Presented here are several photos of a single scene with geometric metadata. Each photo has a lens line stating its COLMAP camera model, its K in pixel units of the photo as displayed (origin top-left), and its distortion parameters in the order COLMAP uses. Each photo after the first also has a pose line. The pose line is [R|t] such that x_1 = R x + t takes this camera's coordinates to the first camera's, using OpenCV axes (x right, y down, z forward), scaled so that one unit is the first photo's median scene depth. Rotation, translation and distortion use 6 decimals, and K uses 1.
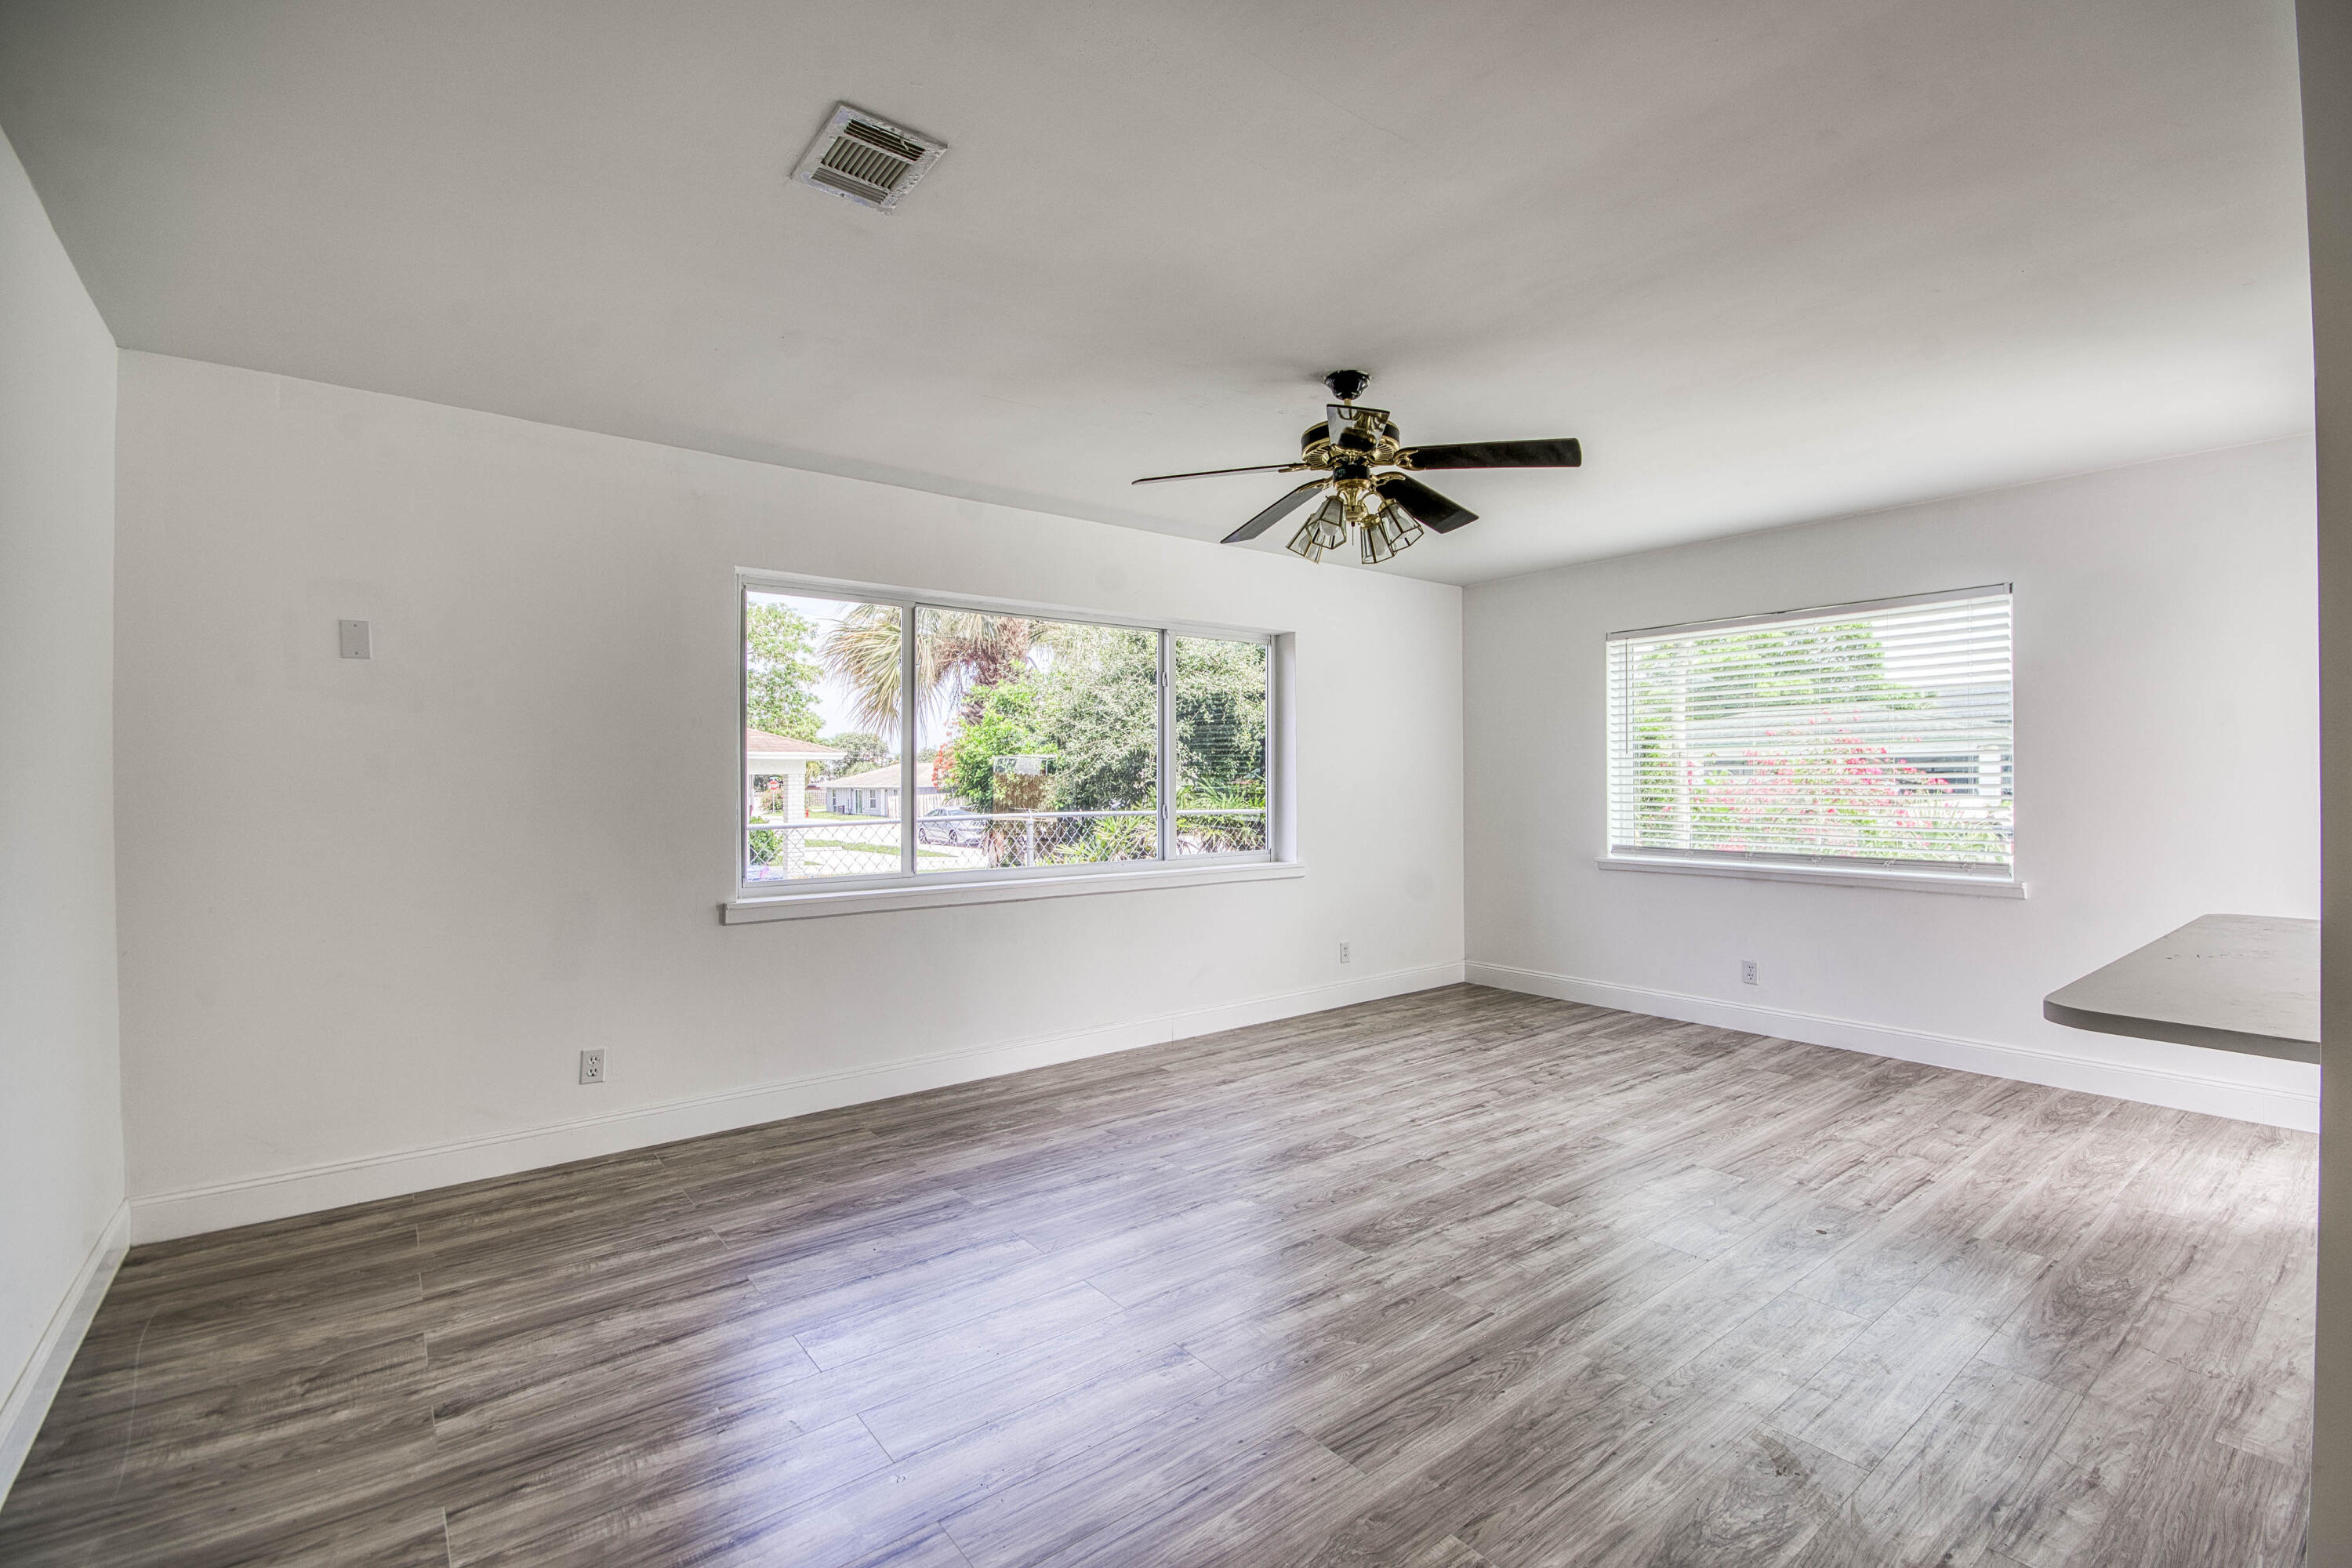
lens RADIAL K [[1040.3, 0, 1190.6], [0, 1040.3, 784.6], [0, 0, 1]] dist [-0.006471, -0.003761]
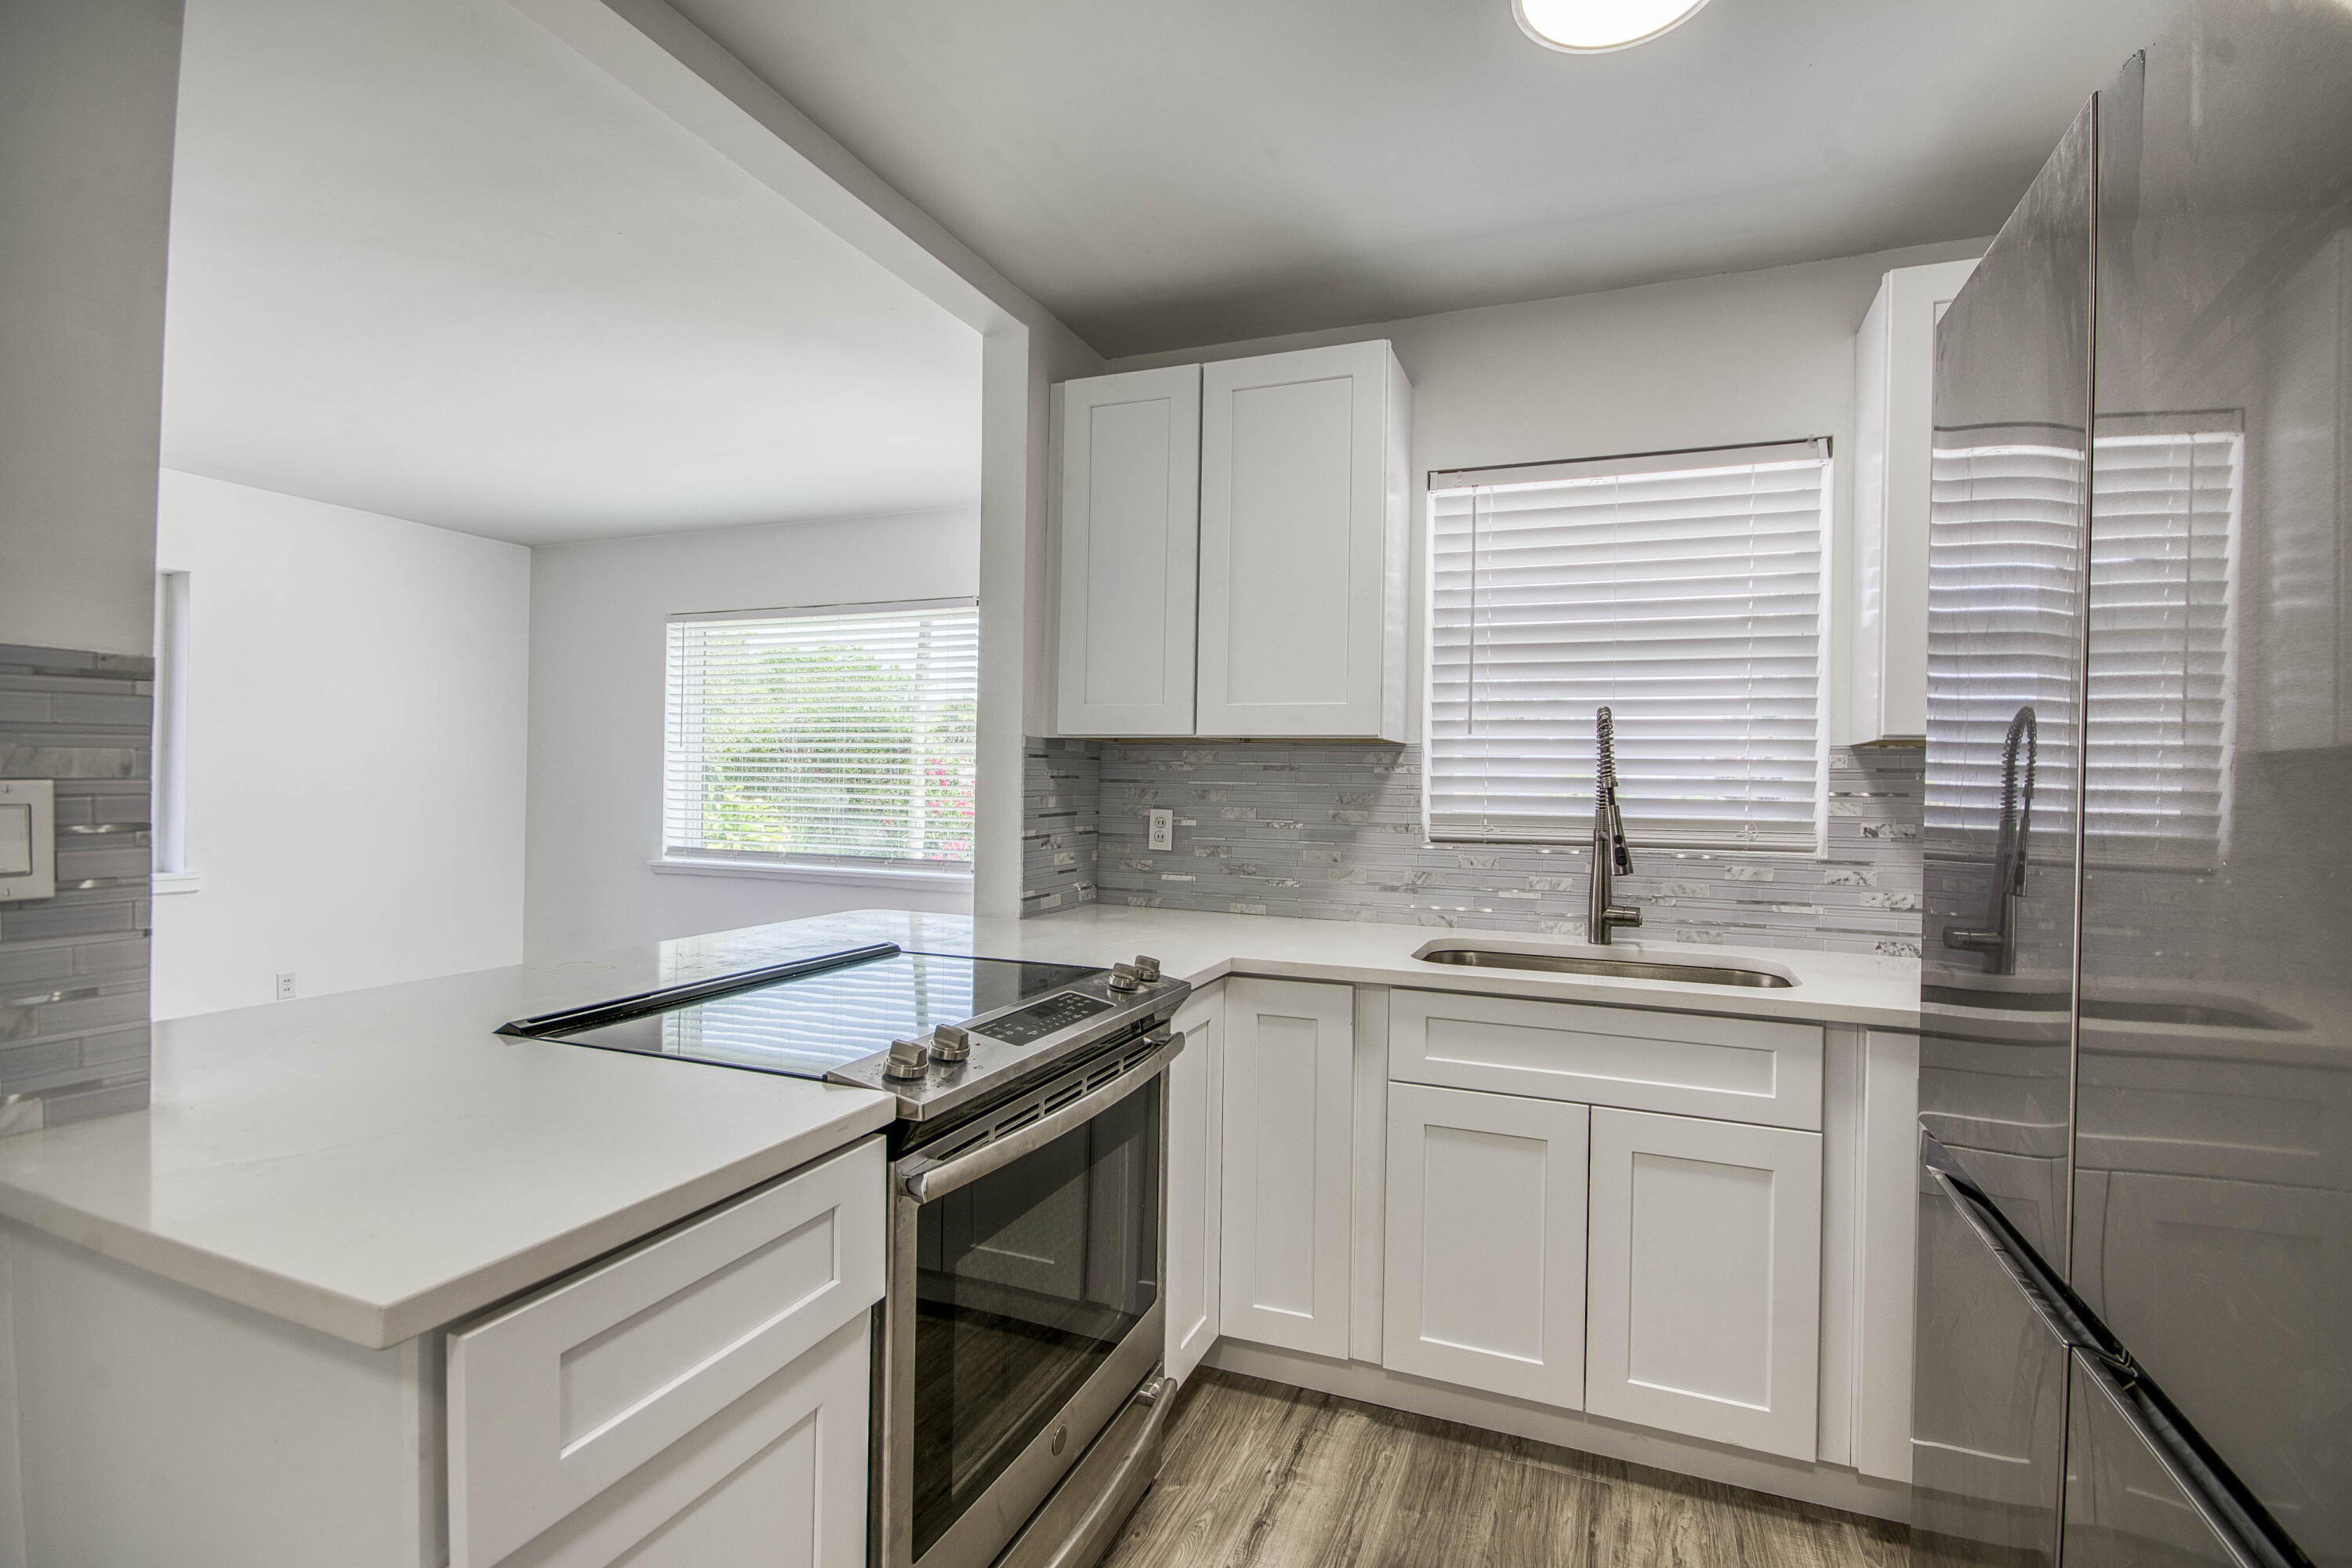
lens RADIAL K [[1040.3, 0, 1208.9], [0, 1040.3, 780.8], [0, 0, 1]] dist [-0.006471, -0.003761]
pose [[0.867848, 0.019117, 0.496462, 0.665819], [-0.018621, 0.999809, -0.005947, -0.004853], [-0.496481, -0.004084, 0.868038, -0.053640]]
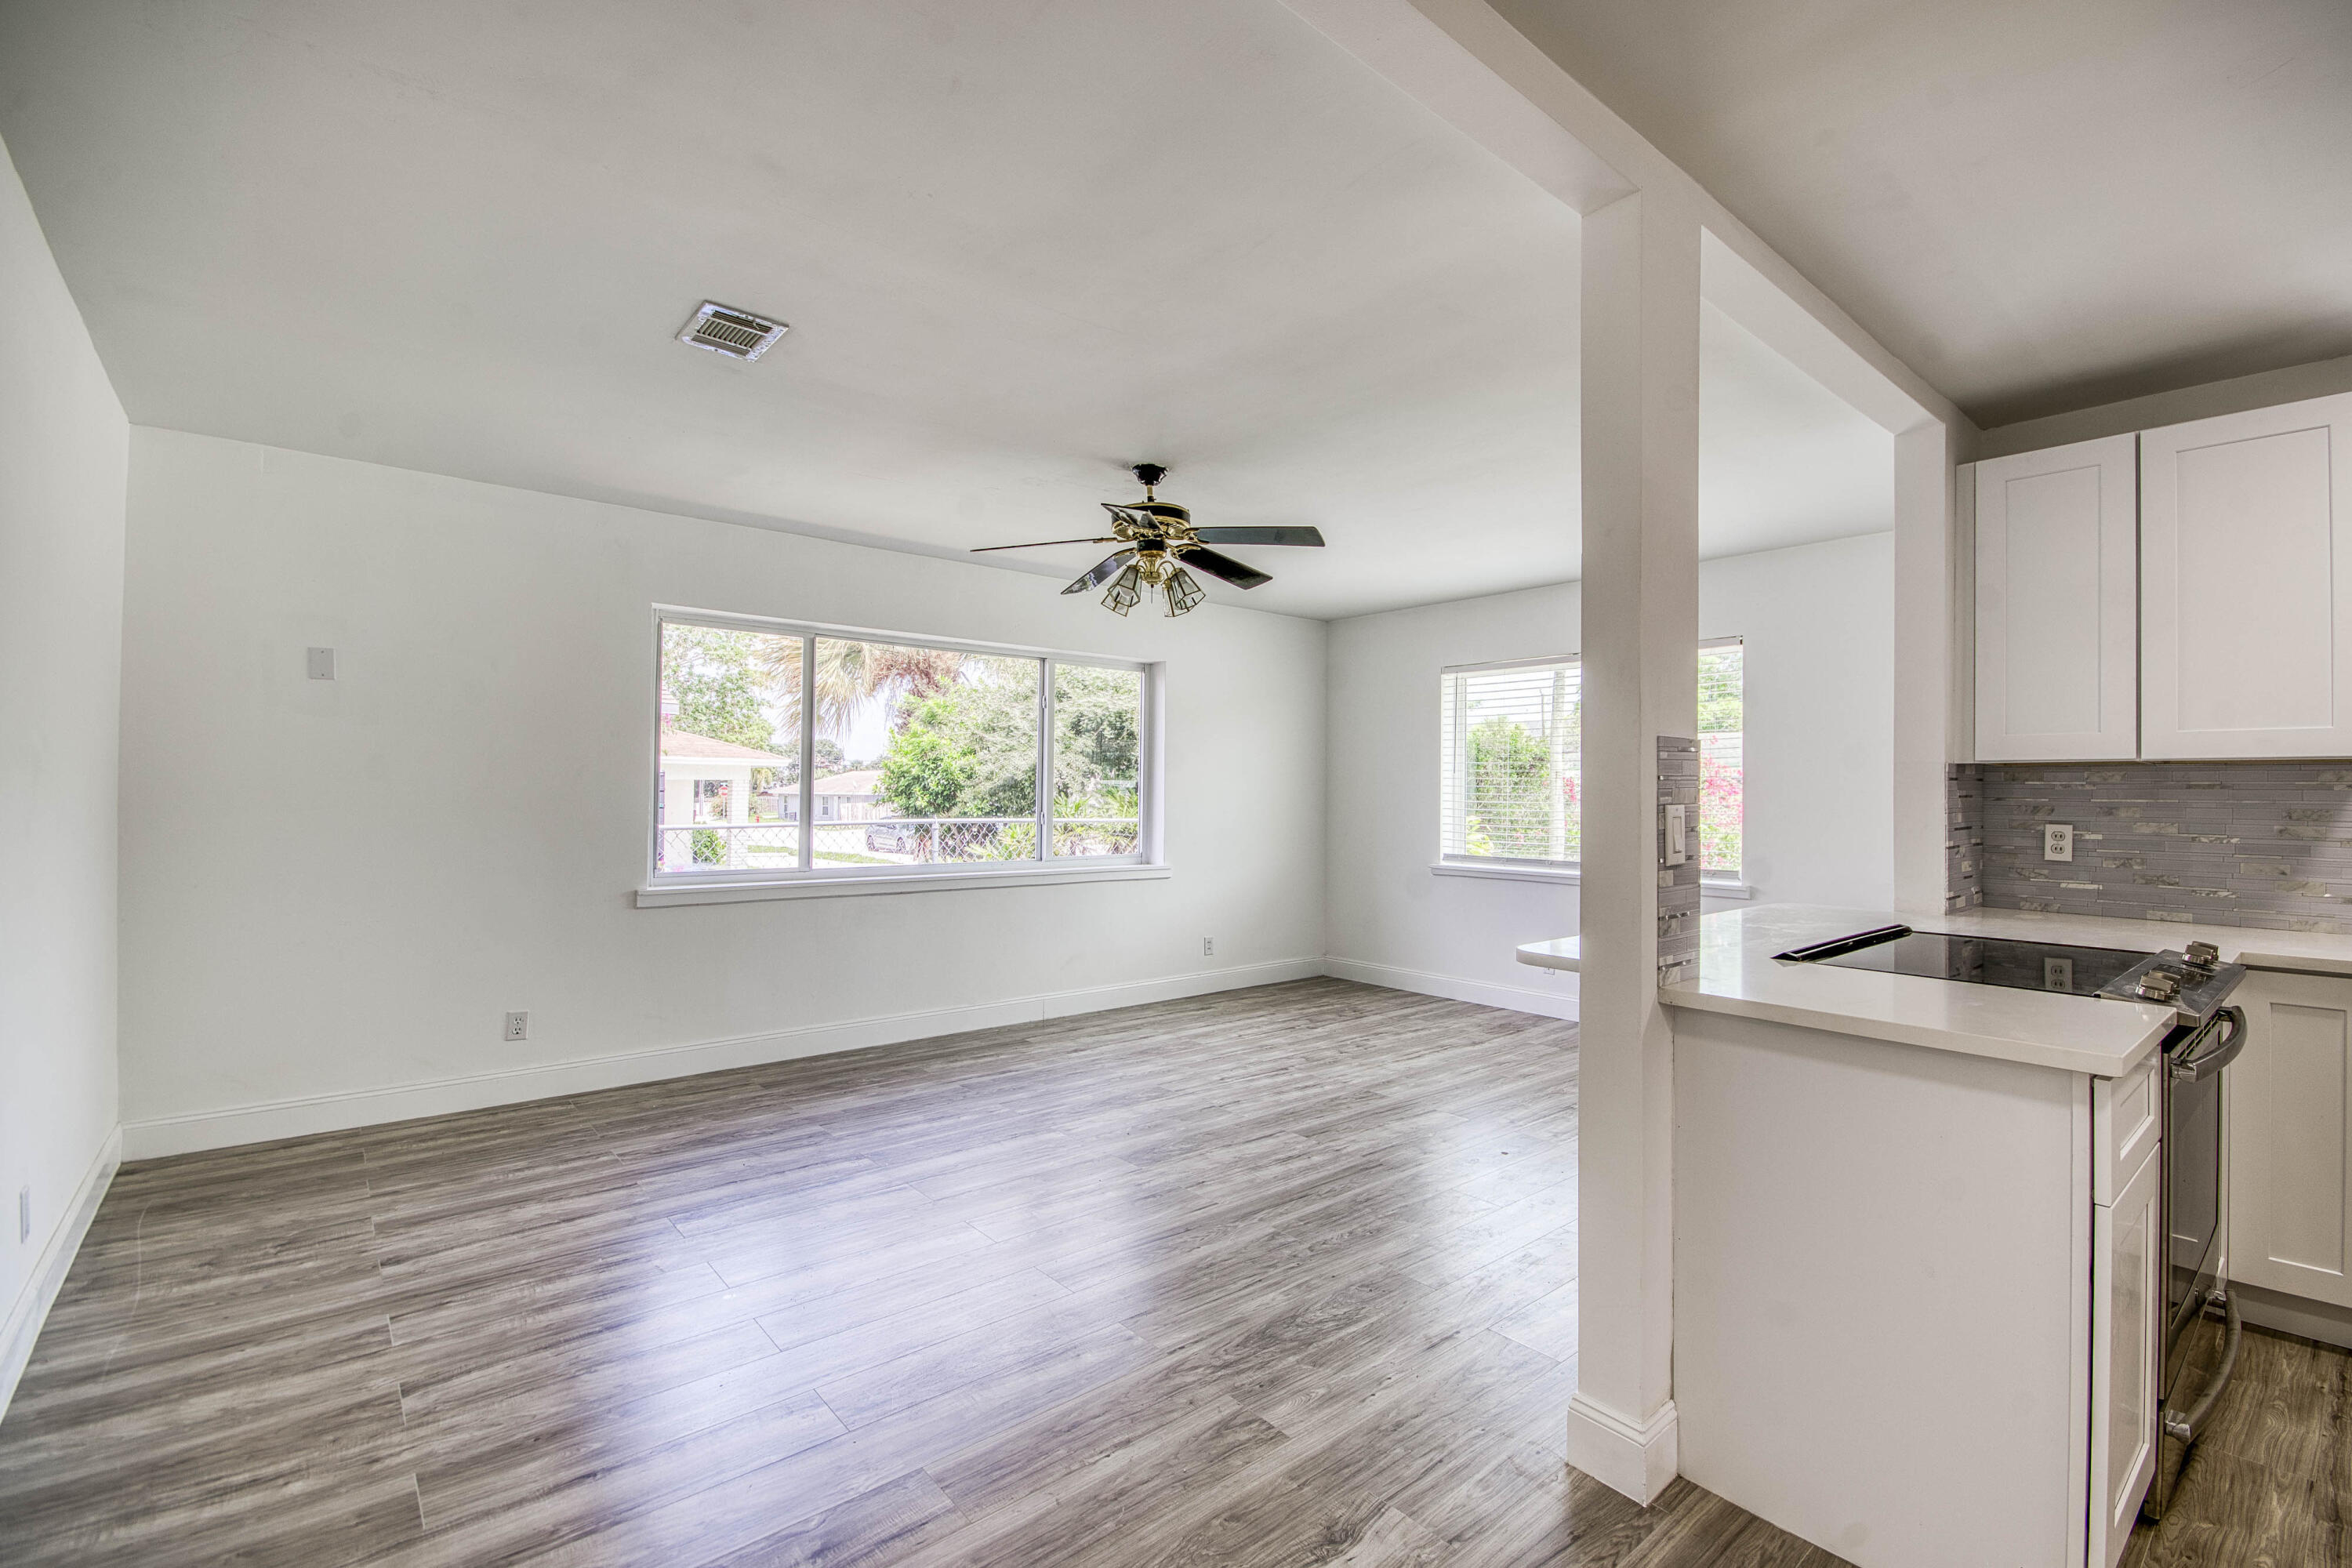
lens RADIAL K [[1040.3, 0, 1194.6], [0, 1040.3, 781.9], [0, 0, 1]] dist [-0.006471, -0.003761]
pose [[0.999032, 0.014591, 0.041487, 0.152903], [-0.014016, 0.999802, -0.014122, 0.000340], [-0.041685, 0.013527, 0.999039, -0.233127]]
